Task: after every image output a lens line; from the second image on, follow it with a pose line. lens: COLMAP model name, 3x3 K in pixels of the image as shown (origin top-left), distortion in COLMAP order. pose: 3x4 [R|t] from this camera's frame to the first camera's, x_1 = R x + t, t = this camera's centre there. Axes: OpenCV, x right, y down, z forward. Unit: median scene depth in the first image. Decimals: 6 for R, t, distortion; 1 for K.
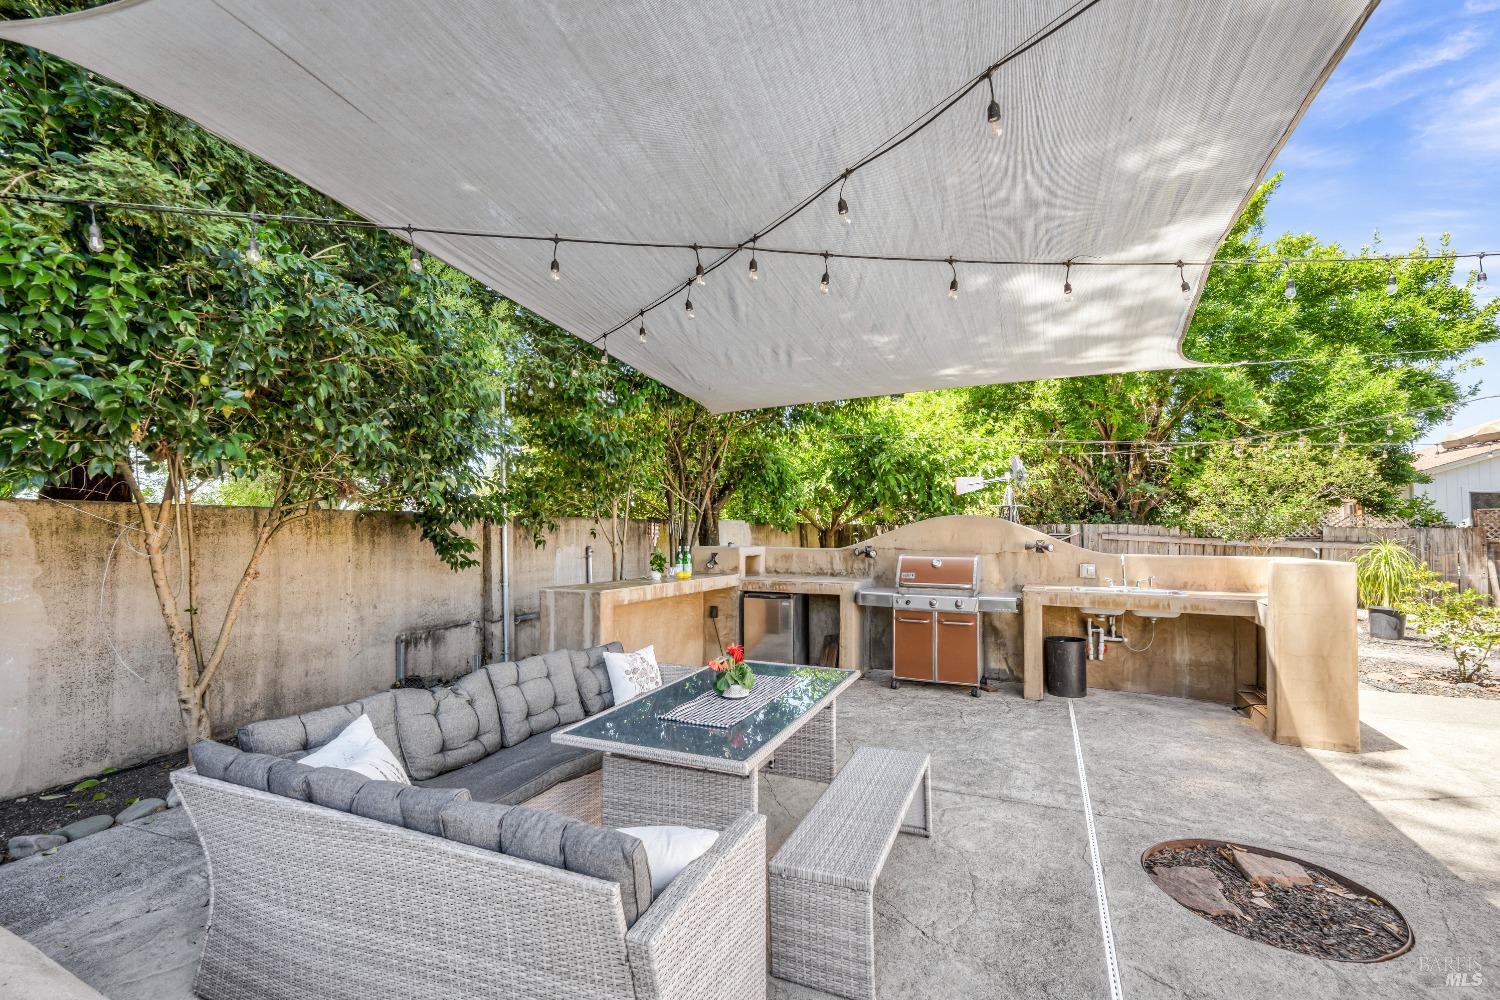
lens RADIAL K [[654.5, 0, 750.0], [0, 654.5, 503.8], [0, 0, 1]] dist [-0.000020, -0.000175]
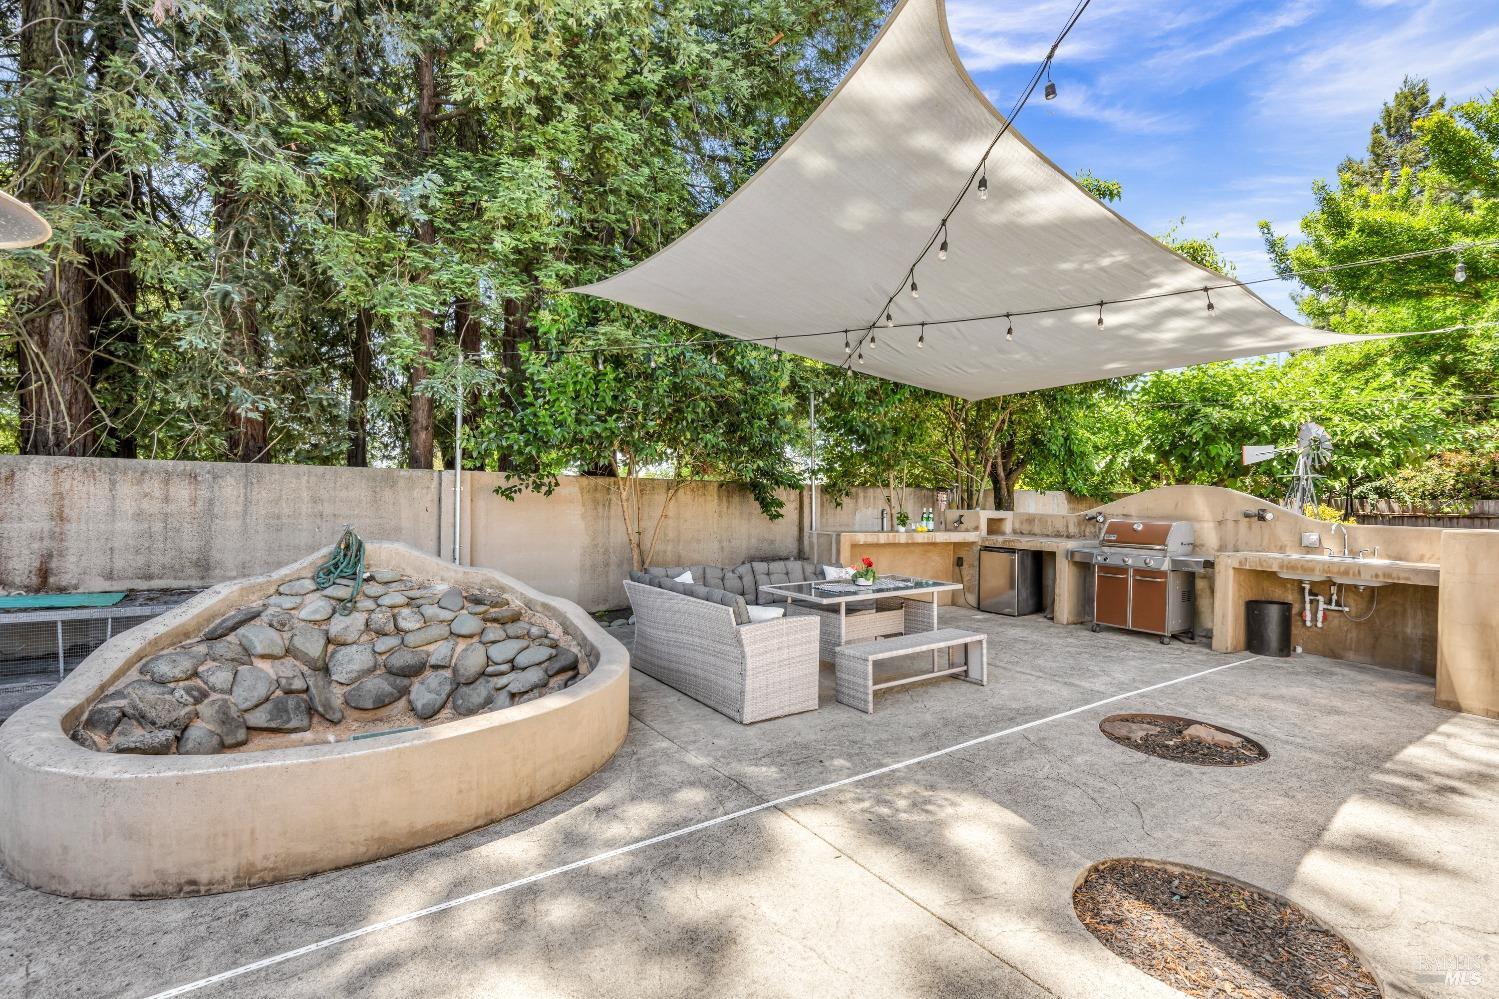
lens RADIAL K [[687.6, 0, 753.3], [0, 687.6, 490.2], [0, 0, 1]] dist [-0.002108, 0.000541]
pose [[0.841703, 0.005861, -0.539908, 0.381886], [0.006072, 0.999775, 0.020320, -0.001518], [0.539906, -0.020382, 0.841479, -0.379402]]
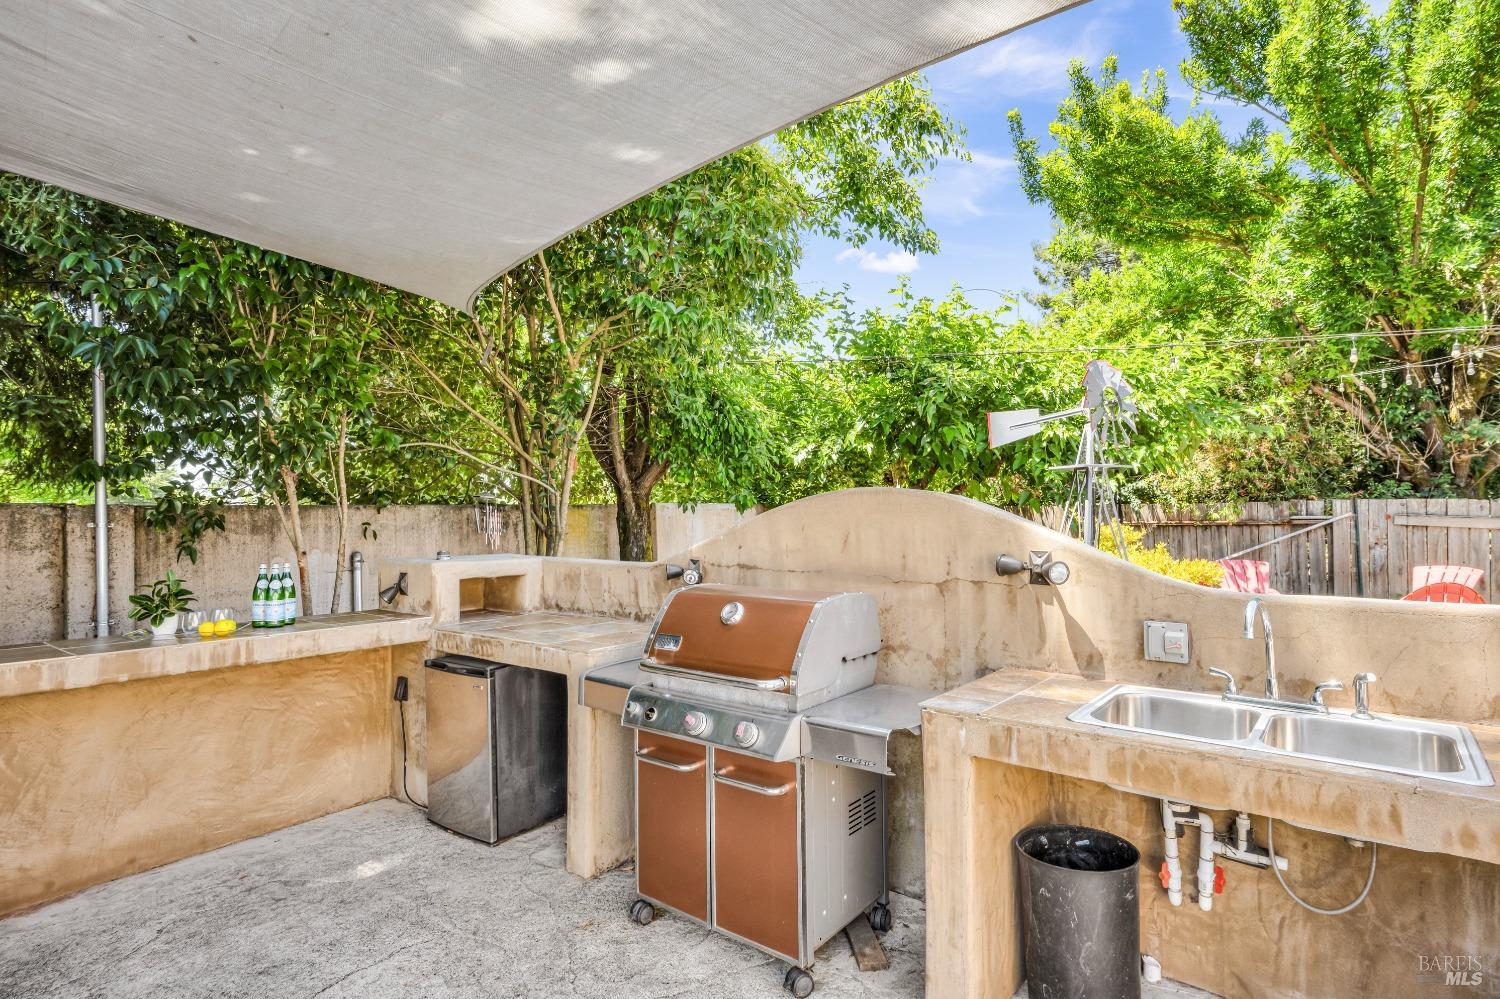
lens RADIAL K [[761.4, 0, 763.0], [0, 761.4, 490.3], [0, 0, 1]] dist [0.002259, 0.000157]
pose [[0.971243, -0.020644, -0.237194, 0.426030], [0.023061, 0.999707, 0.007418, 0.015781], [0.236971, -0.012674, 0.971434, 0.587501]]
